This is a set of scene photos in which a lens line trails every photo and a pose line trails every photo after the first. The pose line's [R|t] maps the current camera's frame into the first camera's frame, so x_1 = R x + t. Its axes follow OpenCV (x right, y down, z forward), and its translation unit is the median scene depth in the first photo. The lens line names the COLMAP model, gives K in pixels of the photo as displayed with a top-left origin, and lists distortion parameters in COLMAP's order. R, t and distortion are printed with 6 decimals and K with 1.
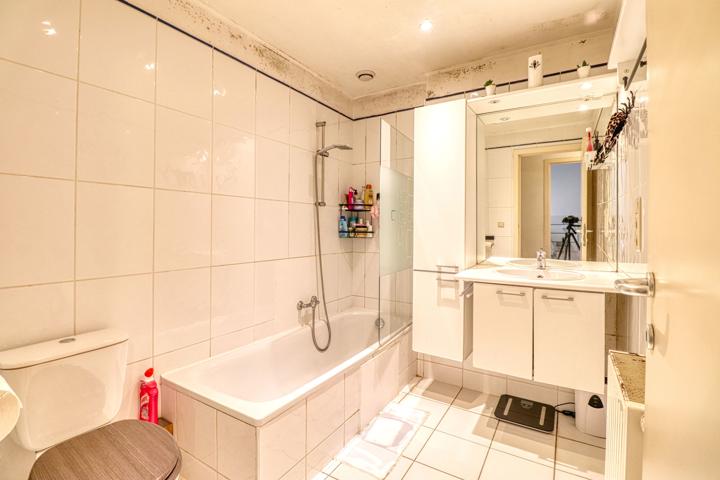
lens RADIAL K [[331.6, 0, 361.5], [0, 331.6, 226.2], [0, 0, 1]] dist [0.002752, -0.015569]
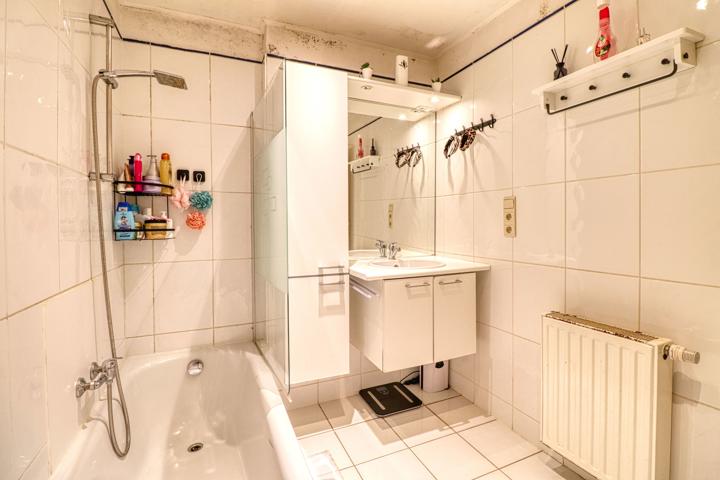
lens RADIAL K [[331.6, 0, 361.5], [0, 331.6, 226.2], [0, 0, 1]] dist [0.002752, -0.015569]
pose [[0.566920, -0.019316, 0.823547, -0.378584], [0.006213, 0.999797, 0.019172, 0.002030], [-0.823750, -0.005753, 0.566925, 0.455228]]
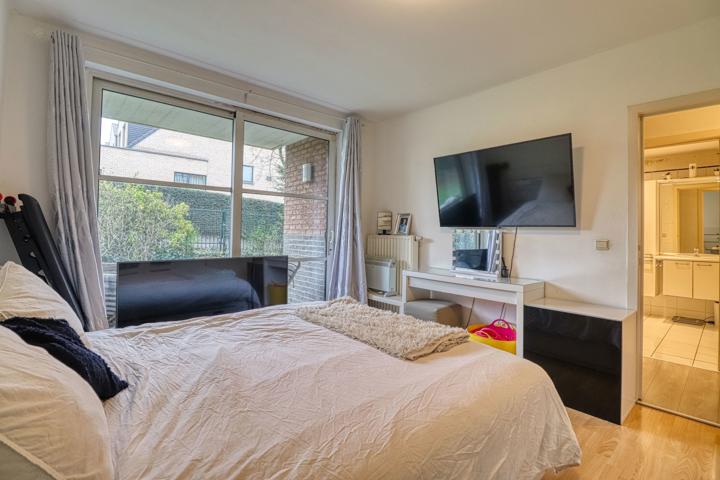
lens RADIAL K [[331.6, 0, 361.5], [0, 331.6, 226.2], [0, 0, 1]] dist [0.002752, -0.015569]
pose [[0.957405, 0.003230, -0.288732, -0.925751], [-0.008718, 0.999805, -0.017725, -0.013635], [0.288618, 0.019487, 0.957246, -1.659768]]
